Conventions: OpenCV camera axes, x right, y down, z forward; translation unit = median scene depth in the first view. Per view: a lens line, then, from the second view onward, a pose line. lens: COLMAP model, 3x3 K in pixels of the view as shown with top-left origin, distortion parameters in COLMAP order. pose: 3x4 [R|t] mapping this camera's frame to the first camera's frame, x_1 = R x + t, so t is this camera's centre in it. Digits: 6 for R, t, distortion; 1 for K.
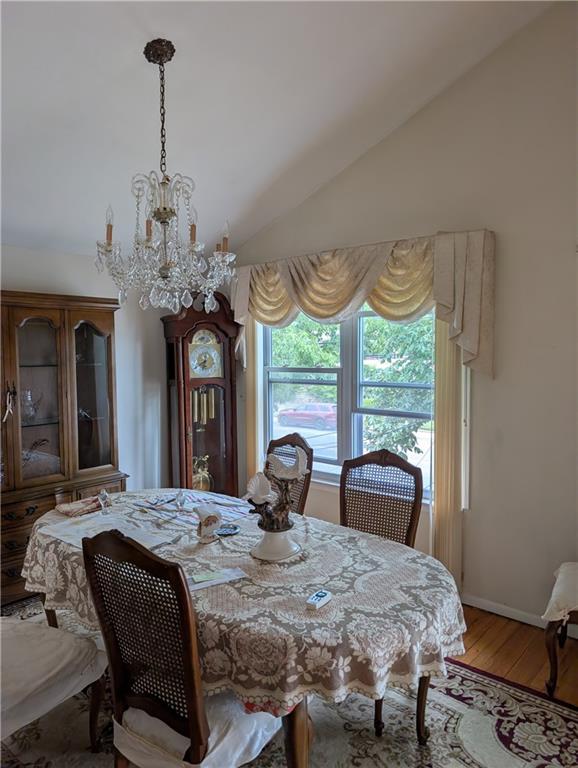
lens RADIAL K [[560.6, 0, 287.3], [0, 560.6, 384.5], [0, 0, 1]] dist [0.022699, -0.016224]
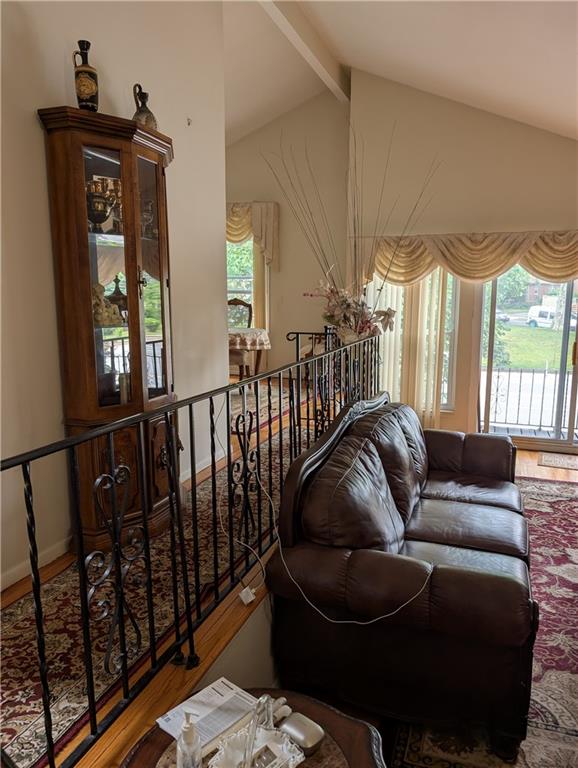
lens RADIAL K [[560.6, 0, 286.5], [0, 560.6, 392.1], [0, 0, 1]] dist [0.022699, -0.016224]
pose [[0.935618, -0.055432, 0.348634, -0.420519], [0.013601, 0.992522, 0.121307, 0.203009], [-0.352751, -0.108755, 0.929376, -1.165961]]
